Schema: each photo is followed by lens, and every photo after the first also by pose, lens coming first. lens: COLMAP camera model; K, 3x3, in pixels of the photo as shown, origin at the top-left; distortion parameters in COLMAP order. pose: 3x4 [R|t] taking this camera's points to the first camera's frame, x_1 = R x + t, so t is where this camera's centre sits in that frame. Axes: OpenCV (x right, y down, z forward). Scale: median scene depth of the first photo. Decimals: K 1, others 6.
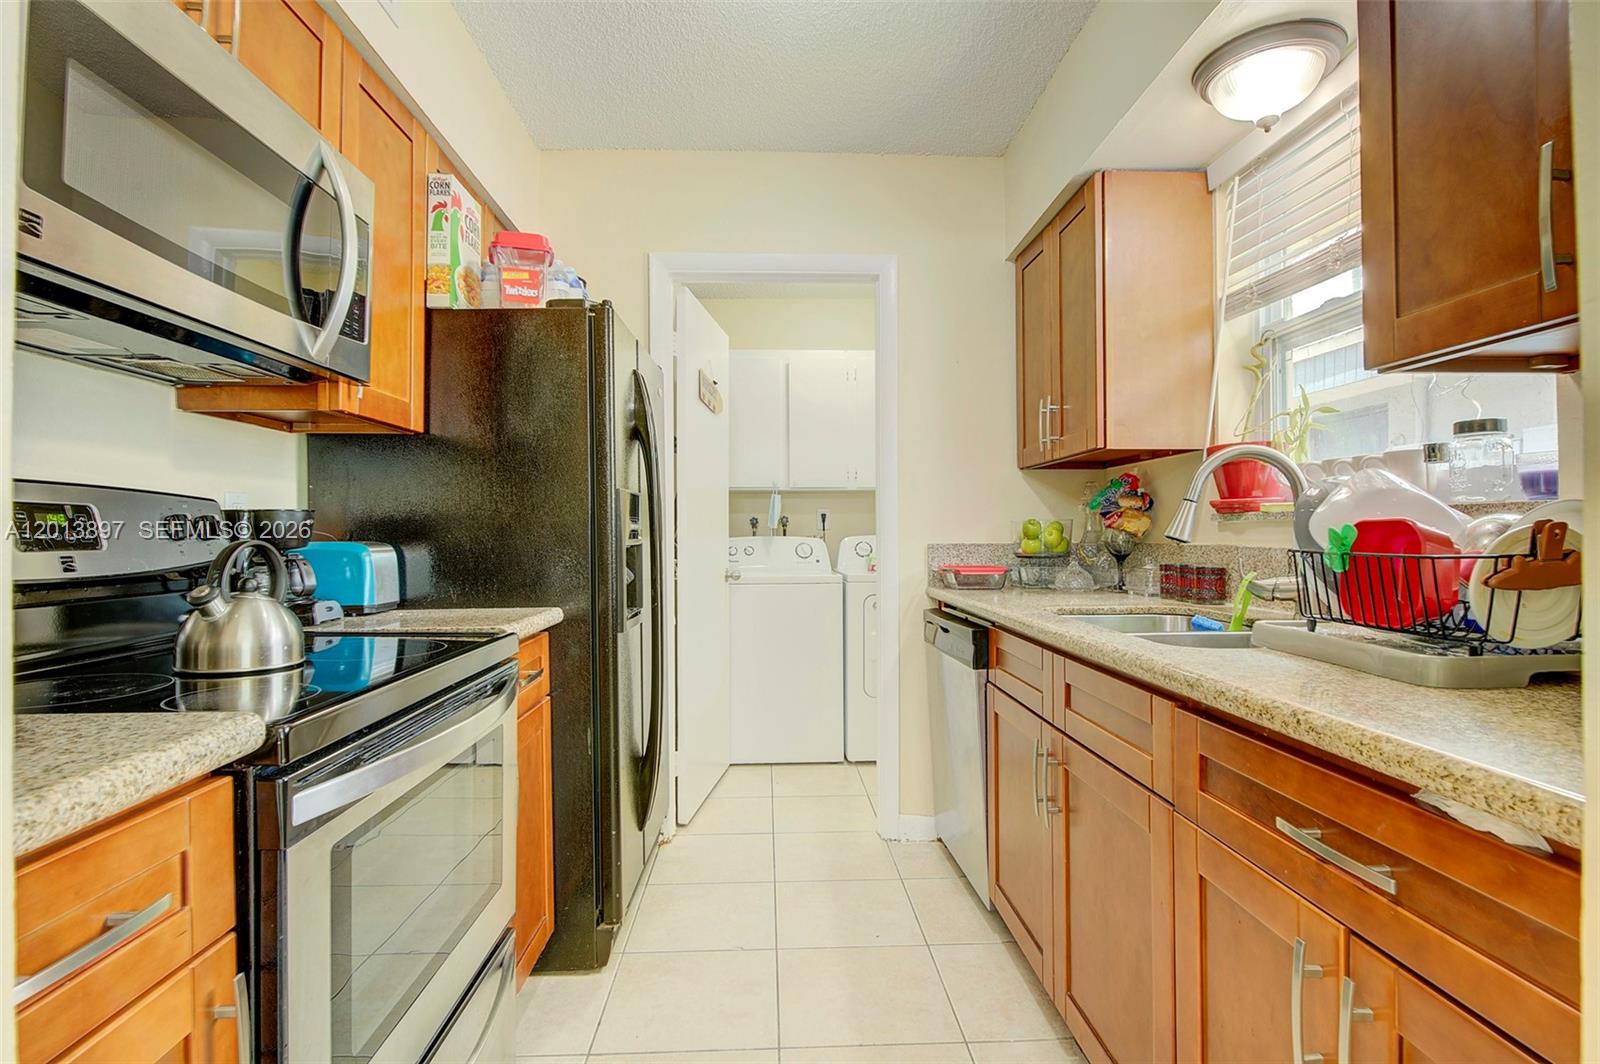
lens RADIAL K [[780.2, 0, 800.0], [0, 780.2, 532.0], [0, 0, 1]] dist [0.002127, 0.000311]
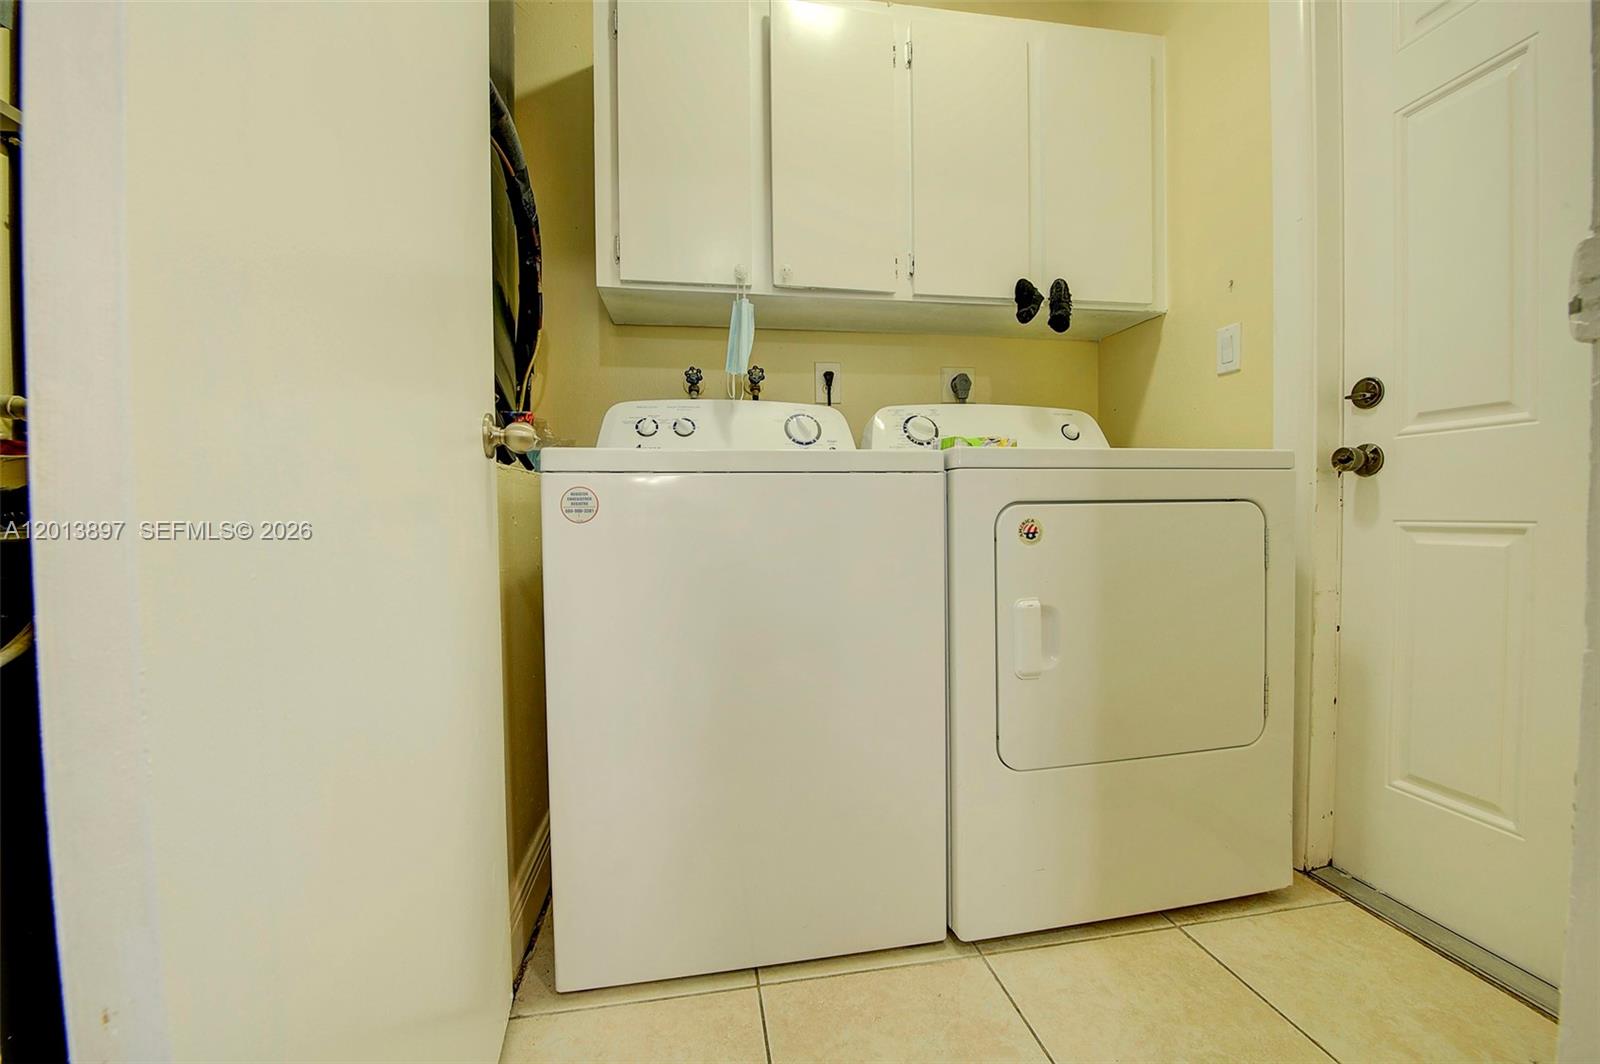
lens RADIAL K [[636.2, 0, 800.0], [0, 636.2, 532.0], [0, 0, 1]] dist [-0.016297, -0.000050]
pose [[0.992884, -0.000411, 0.119081, -0.041533], [-0.002233, 0.999754, 0.022065, 0.078731], [-0.119061, -0.022174, 0.992639, 0.611855]]
